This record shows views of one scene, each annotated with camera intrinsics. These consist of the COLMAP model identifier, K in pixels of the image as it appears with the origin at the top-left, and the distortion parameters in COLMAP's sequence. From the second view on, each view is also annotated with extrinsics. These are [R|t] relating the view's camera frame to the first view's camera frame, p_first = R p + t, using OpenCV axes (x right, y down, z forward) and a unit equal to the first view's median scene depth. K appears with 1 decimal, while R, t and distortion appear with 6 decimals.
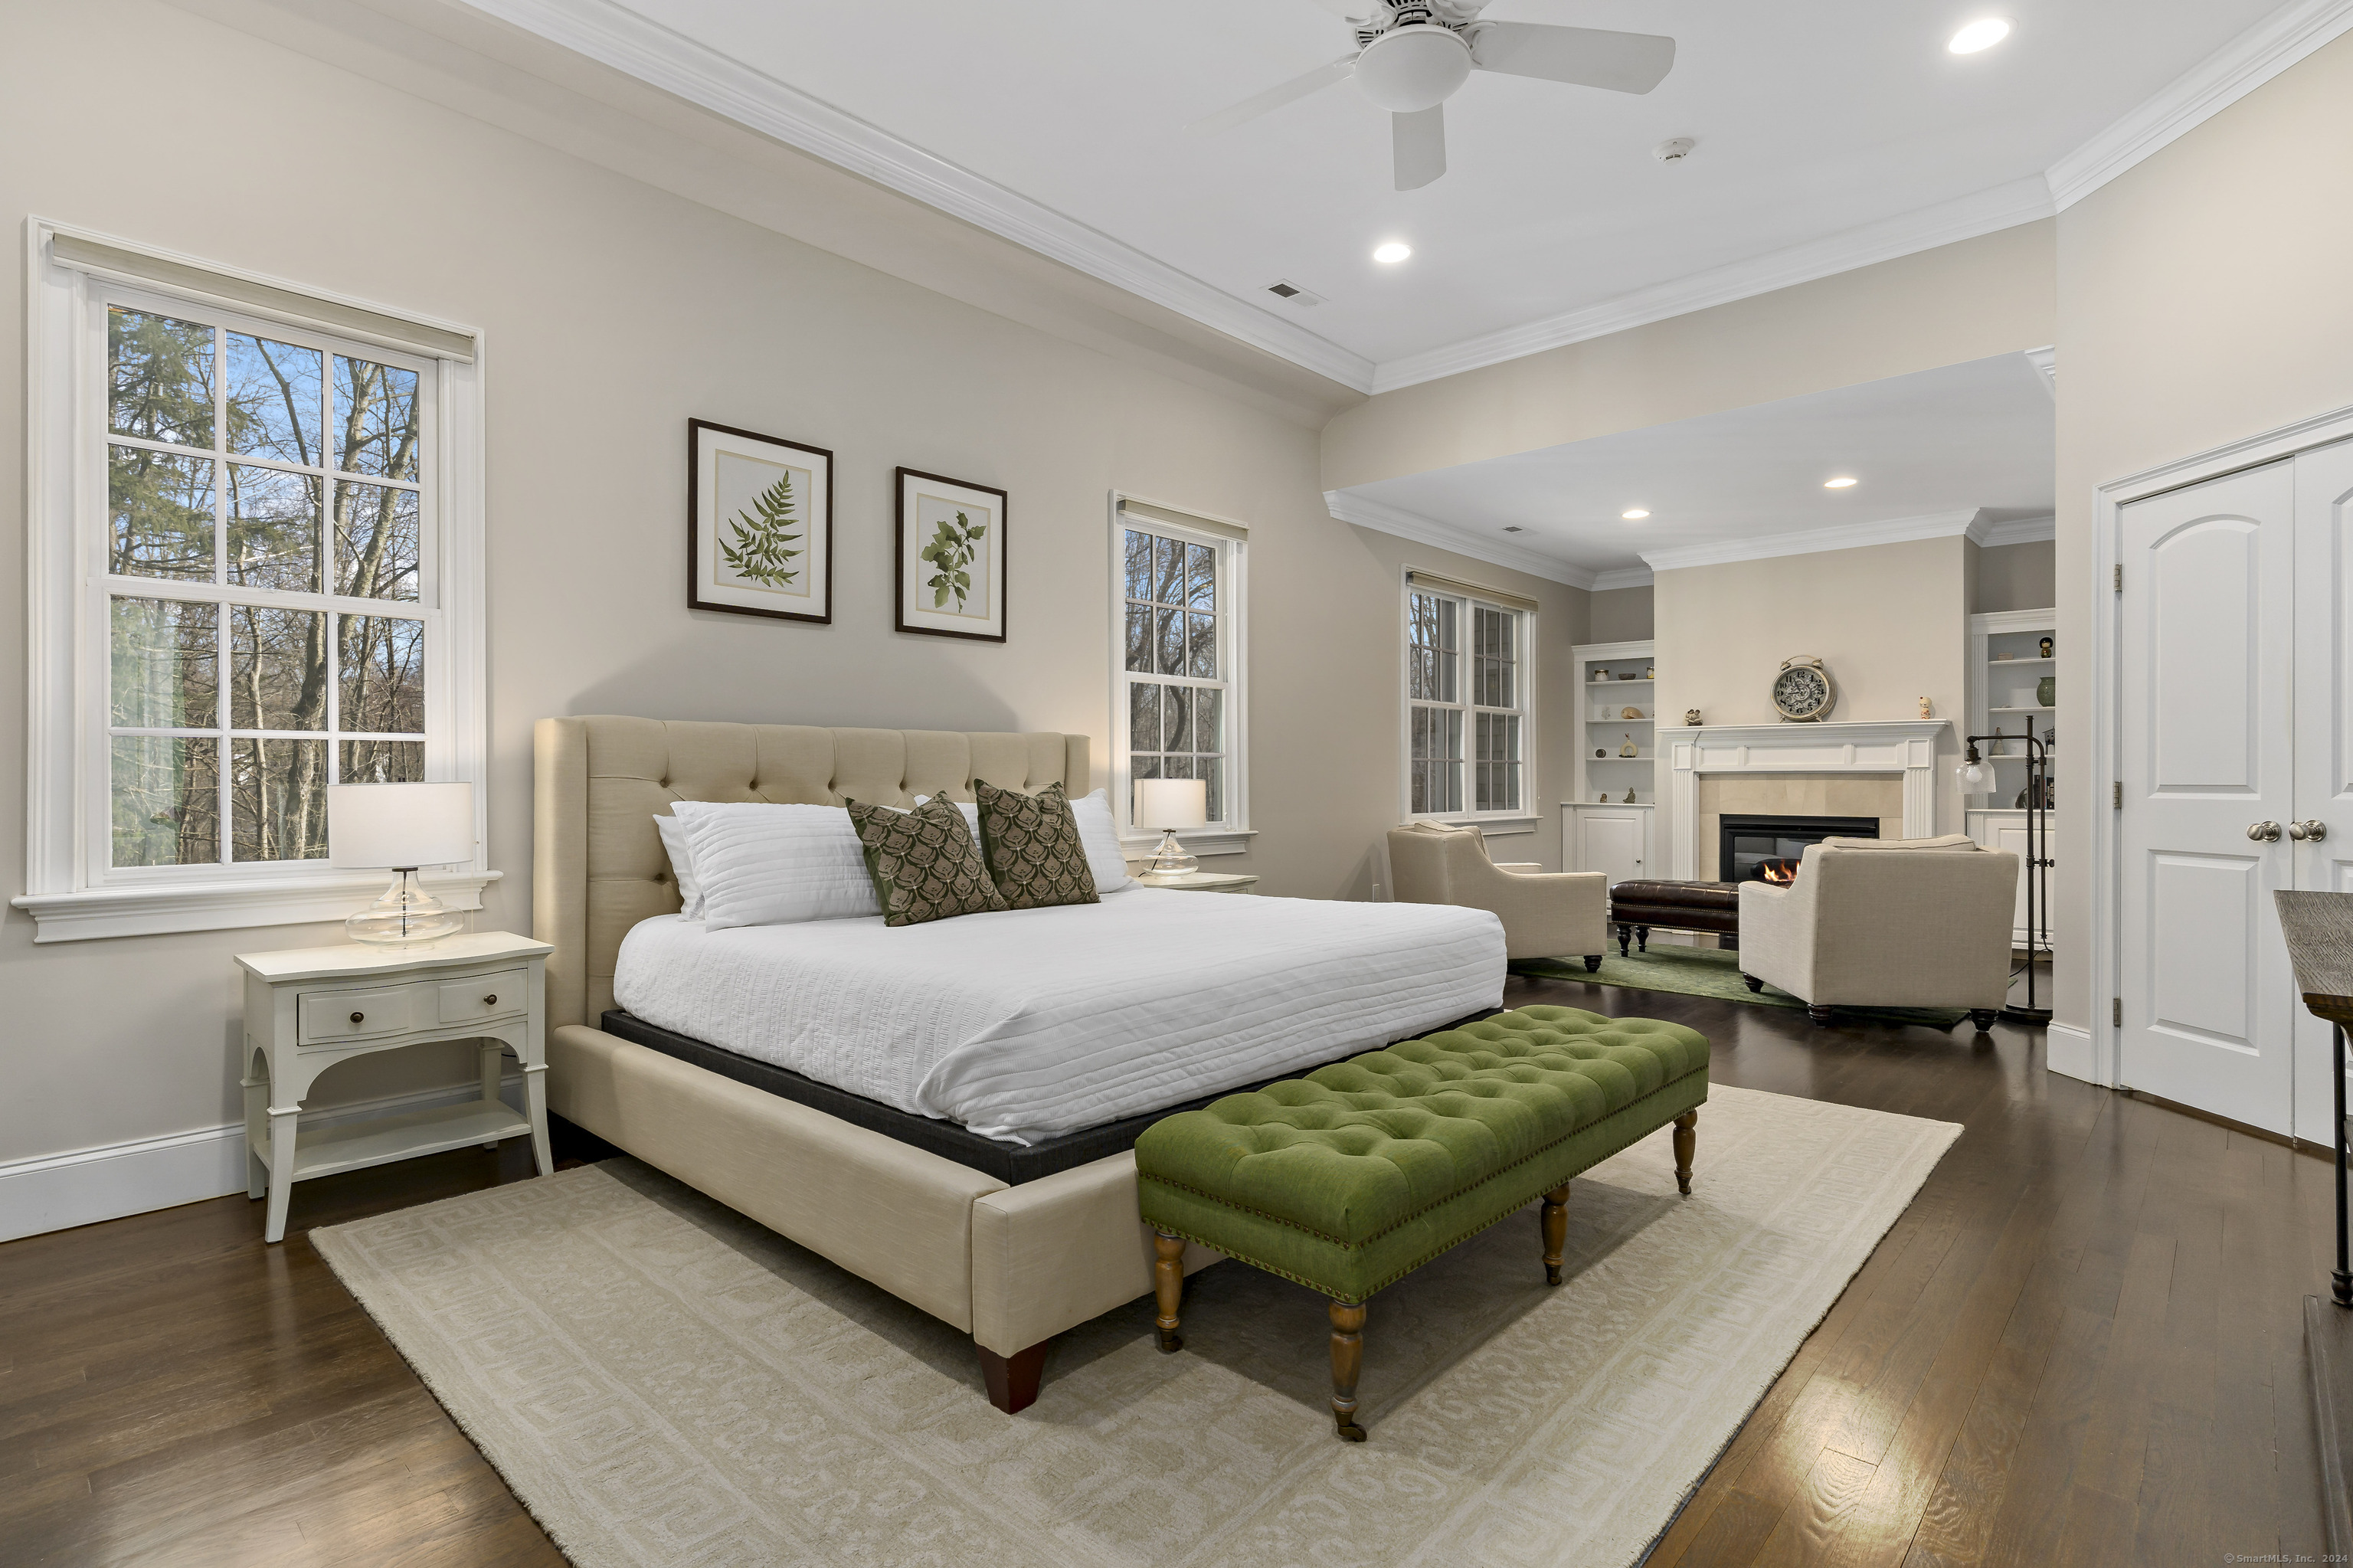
lens RADIAL K [[1158.3, 0, 1178.9], [0, 1158.3, 764.2], [0, 0, 1]] dist [-0.000897, 0.000352]
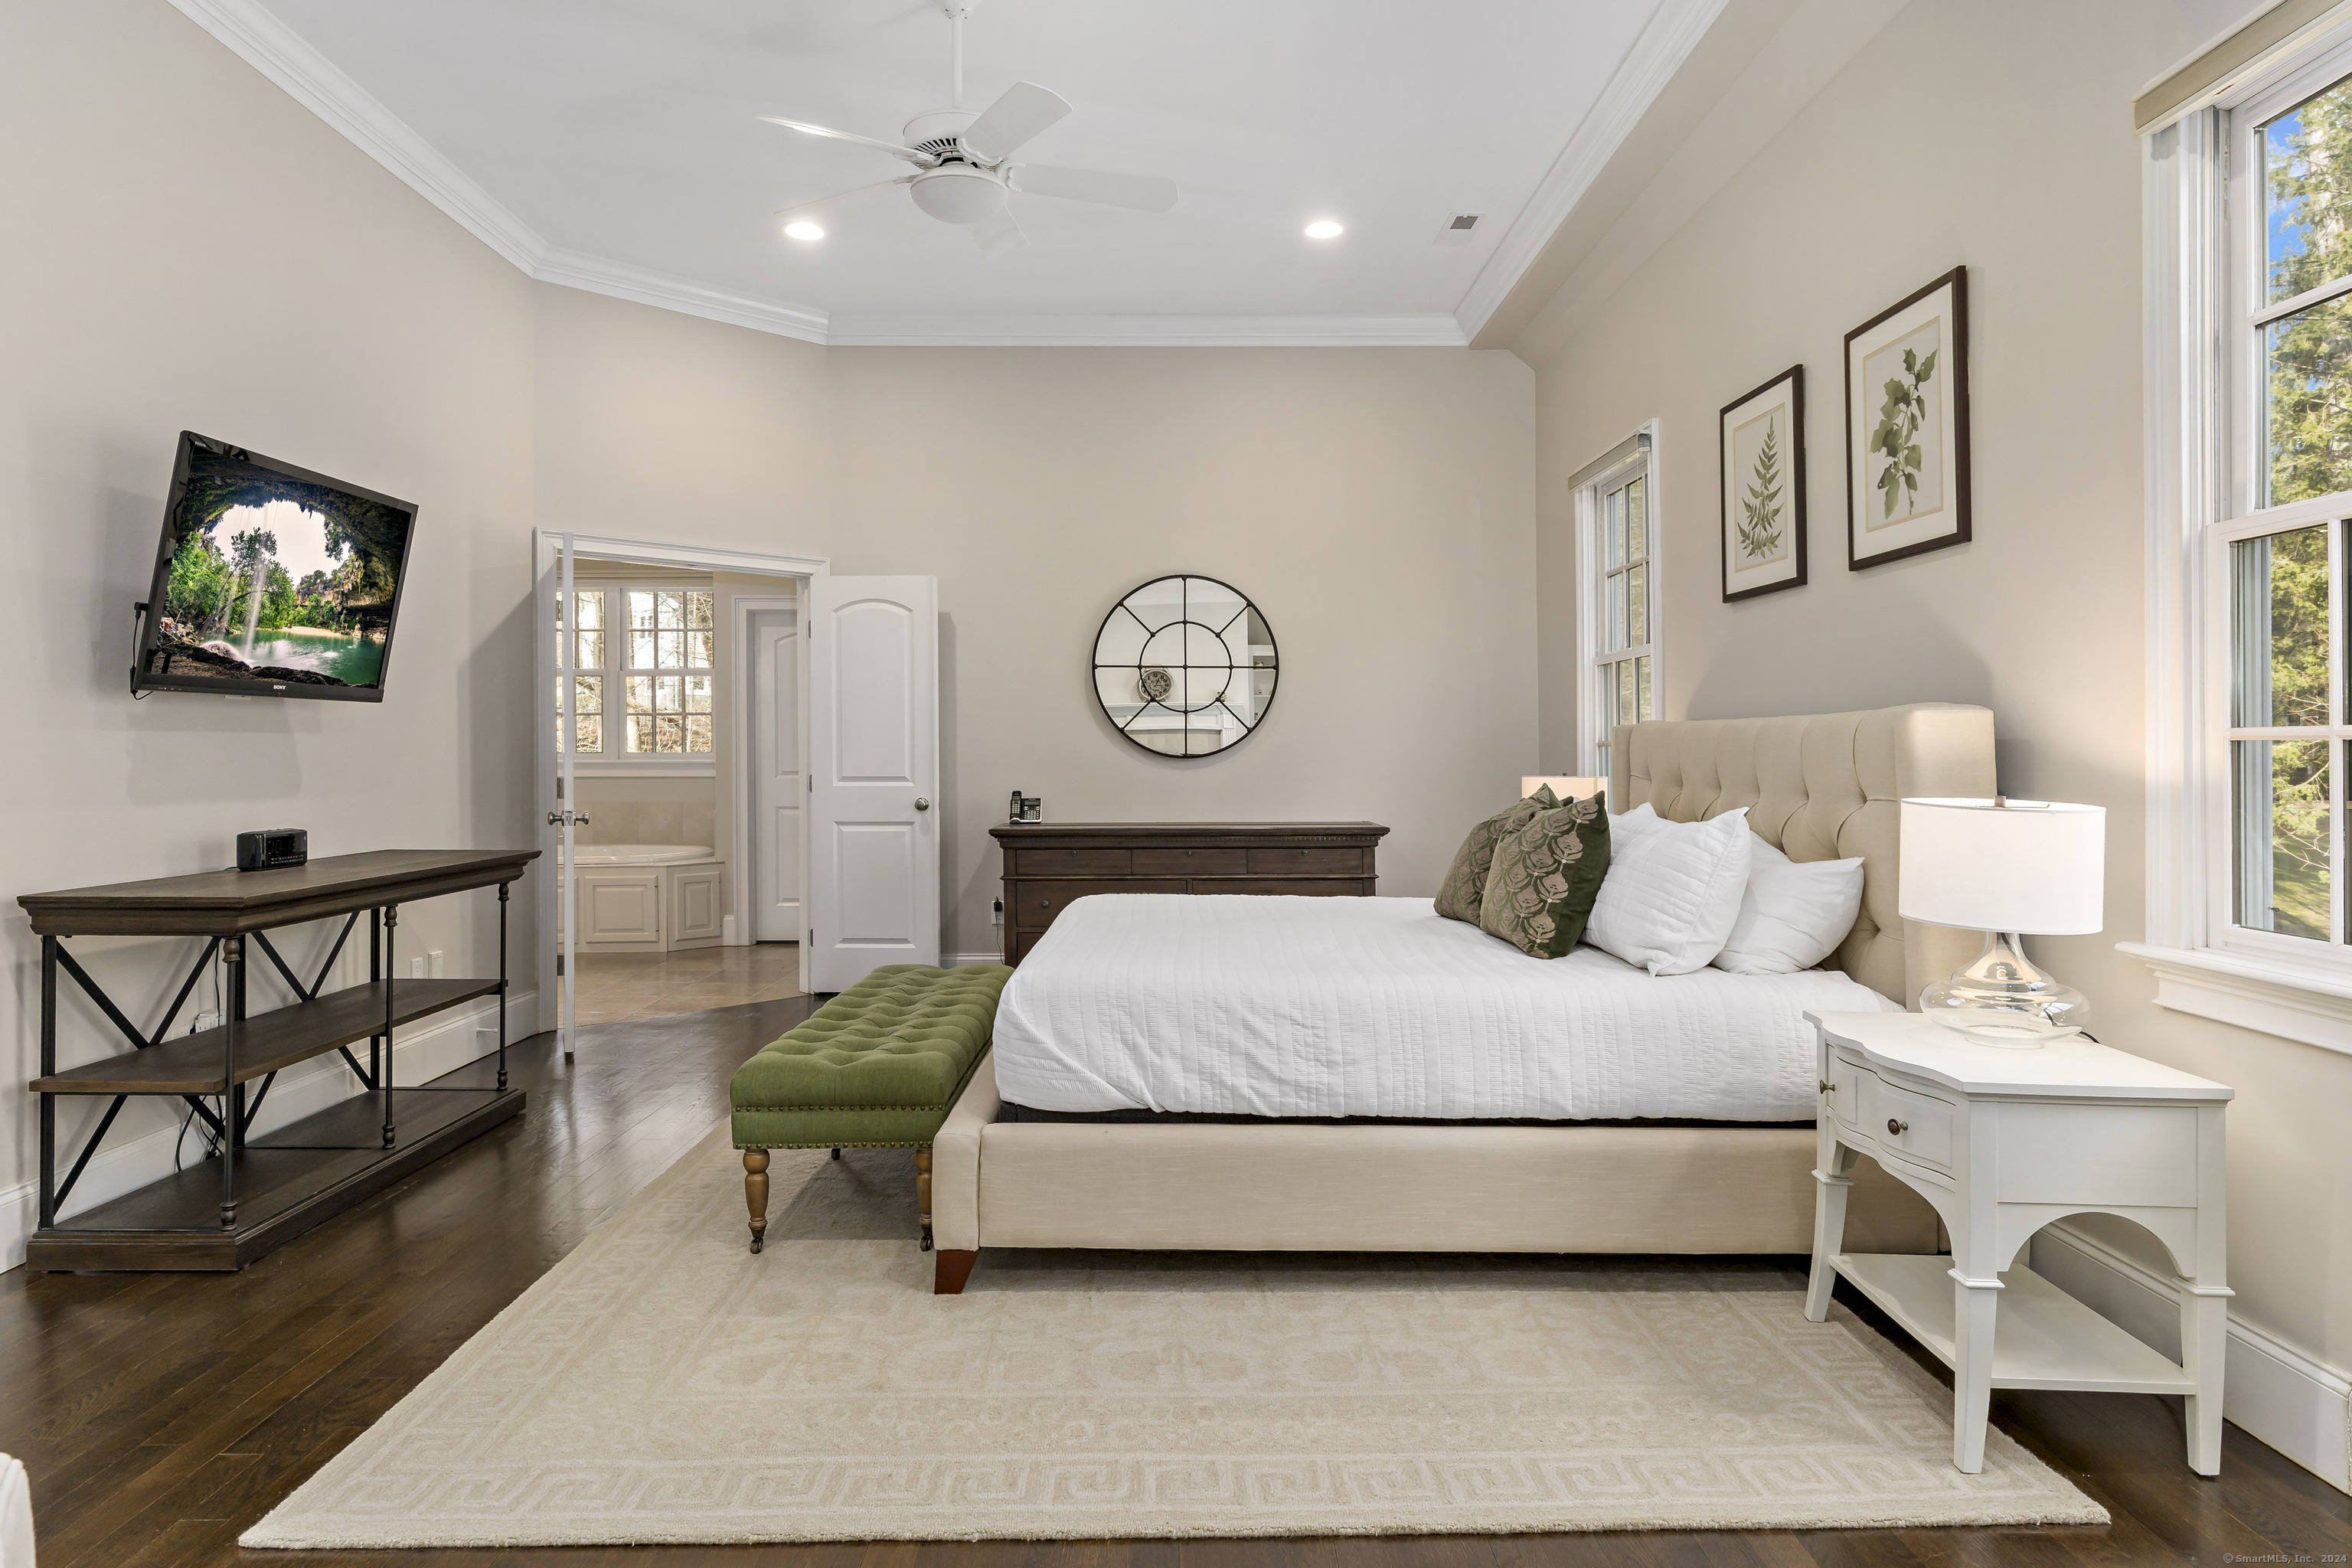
lens RADIAL K [[1431.8, 0, 1173.4], [0, 1431.8, 777.3], [0, 0, 1]] dist [-0.000267, -0.000063]
pose [[-0.729778, -0.001280, -0.683683, 0.425284], [-0.005095, 0.999981, 0.003566, 0.005046], [0.683665, 0.006086, -0.729771, 0.897389]]
